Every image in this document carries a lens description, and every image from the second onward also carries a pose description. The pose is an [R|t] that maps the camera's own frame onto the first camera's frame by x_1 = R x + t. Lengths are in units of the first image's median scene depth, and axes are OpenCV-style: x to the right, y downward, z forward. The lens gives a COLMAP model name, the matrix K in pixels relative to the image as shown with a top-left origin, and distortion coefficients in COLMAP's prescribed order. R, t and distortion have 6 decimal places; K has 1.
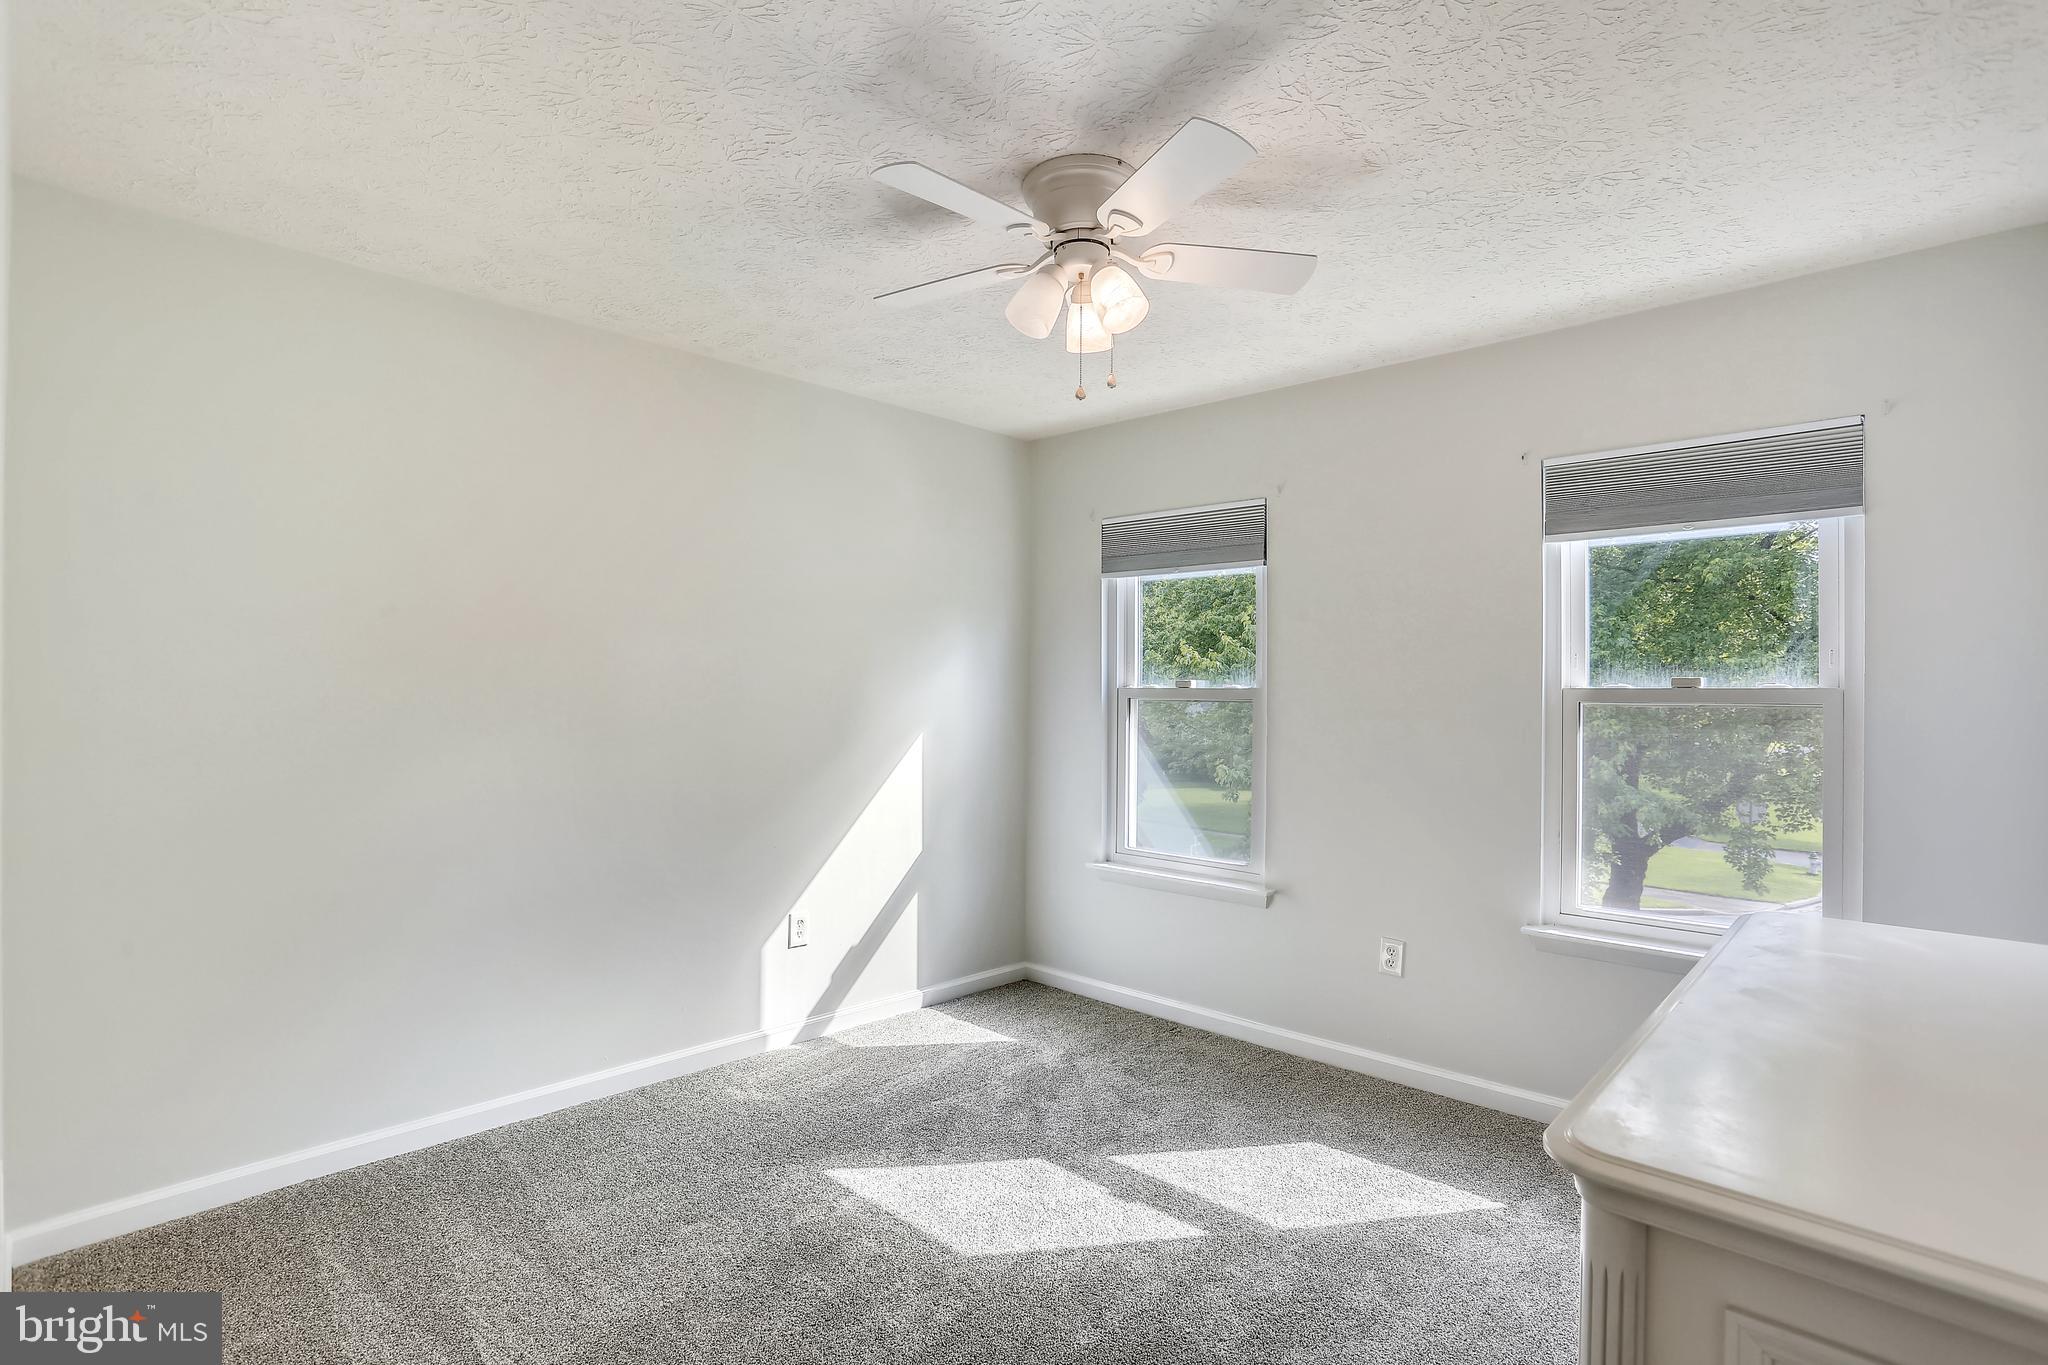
lens RADIAL K [[985.8, 0, 1023.0], [0, 985.8, 704.6], [0, 0, 1]] dist [-0.059646, 0.028706]
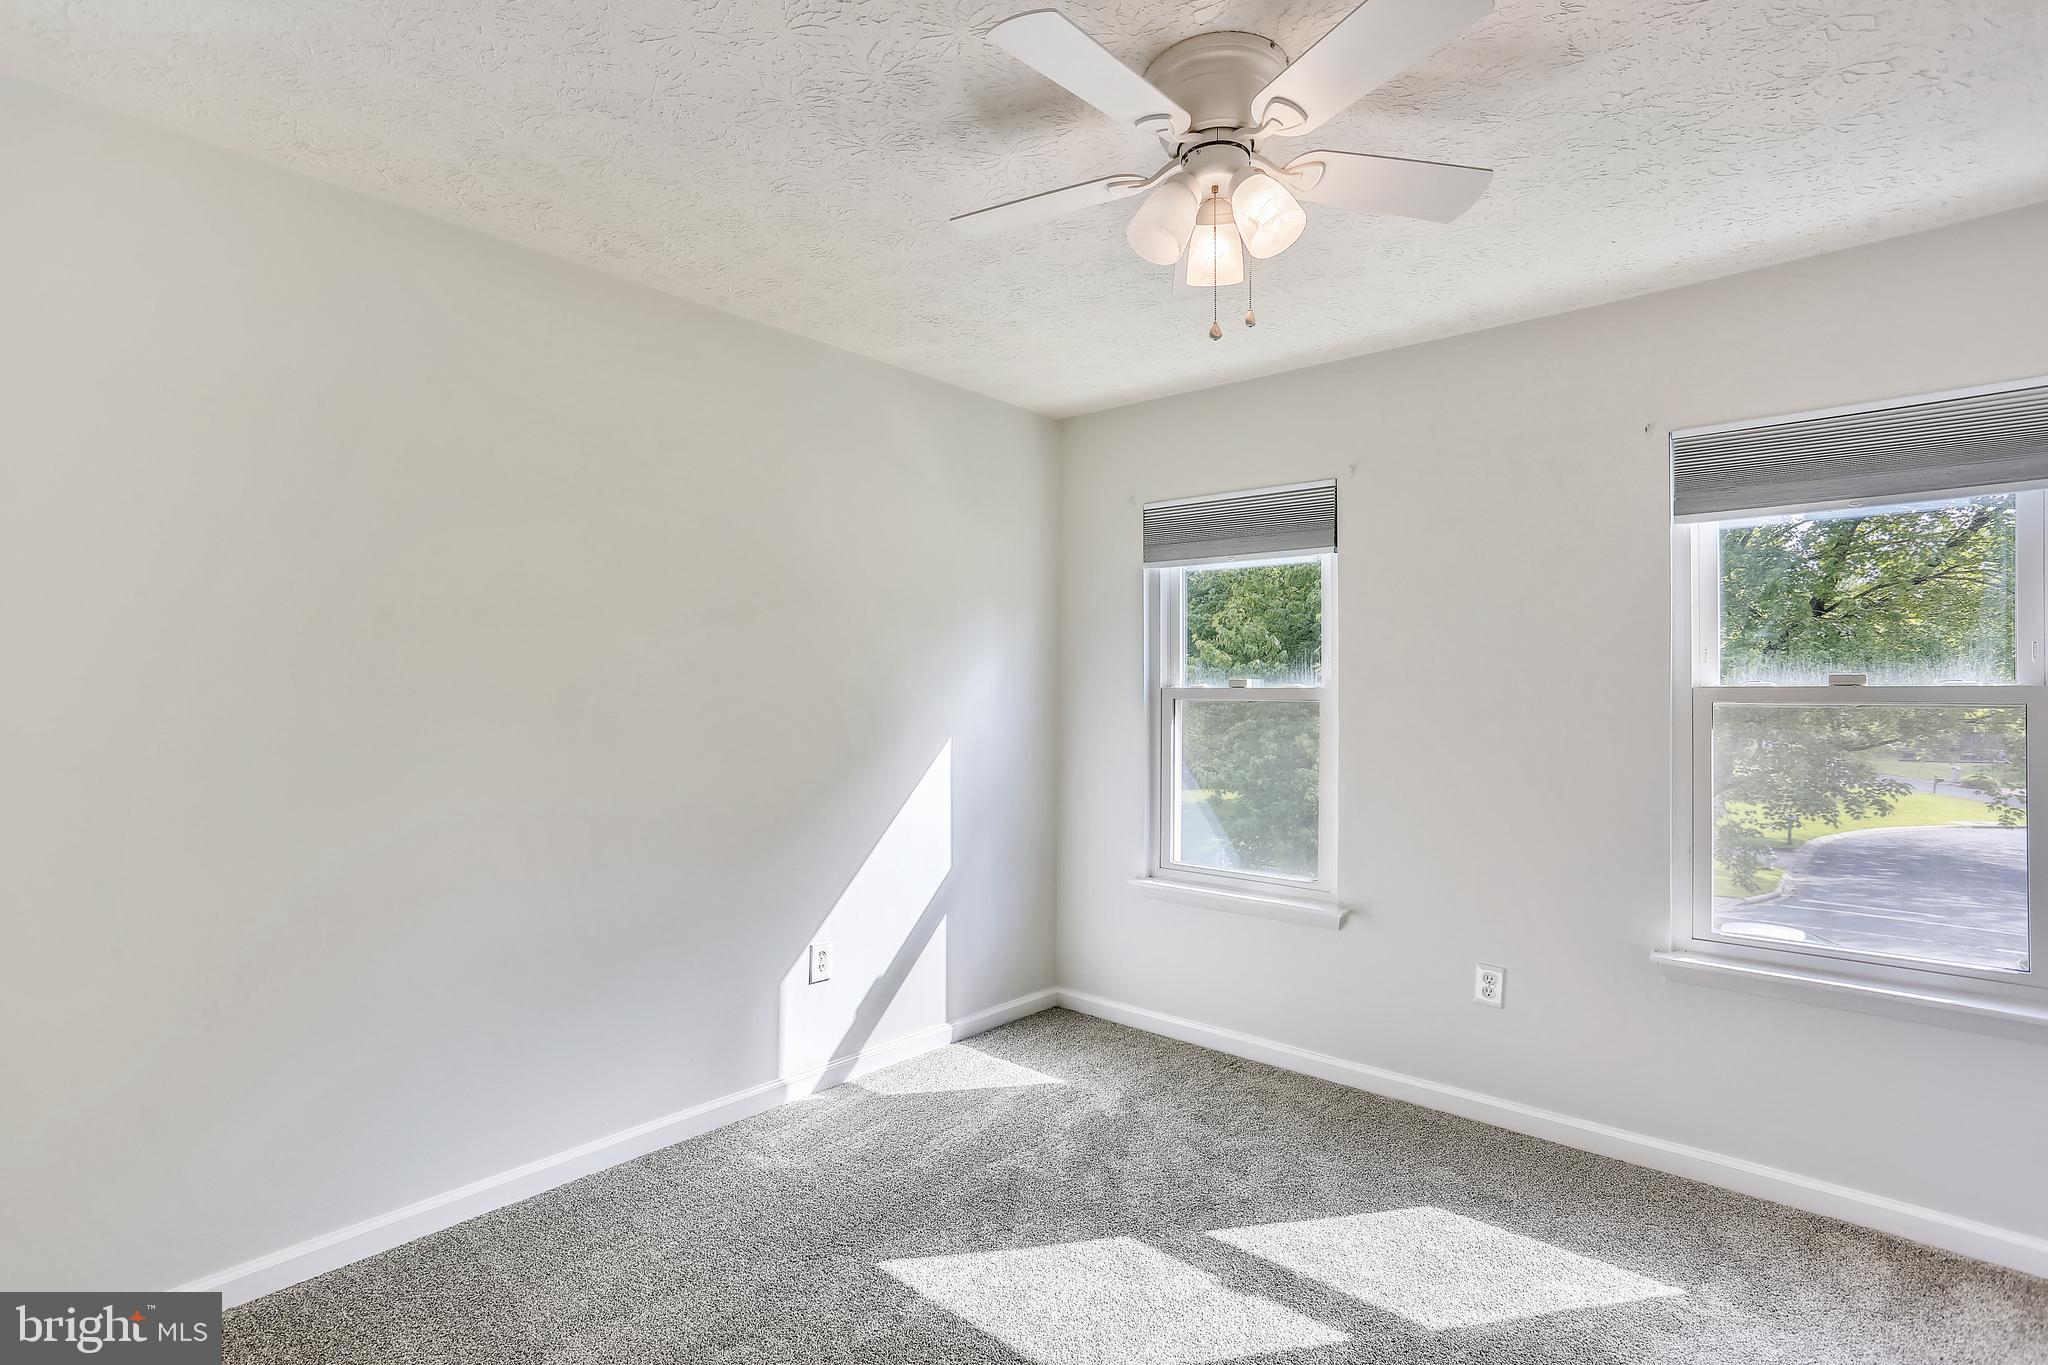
lens RADIAL K [[979.7, 0, 1024.7], [0, 979.7, 698.8], [0, 0, 1]] dist [-0.038706, 0.027275]
pose [[0.999067, -0.003608, 0.043033, -0.103609], [0.003841, 0.999978, -0.005330, -0.003352], [-0.043013, 0.005490, 0.999059, 0.141202]]
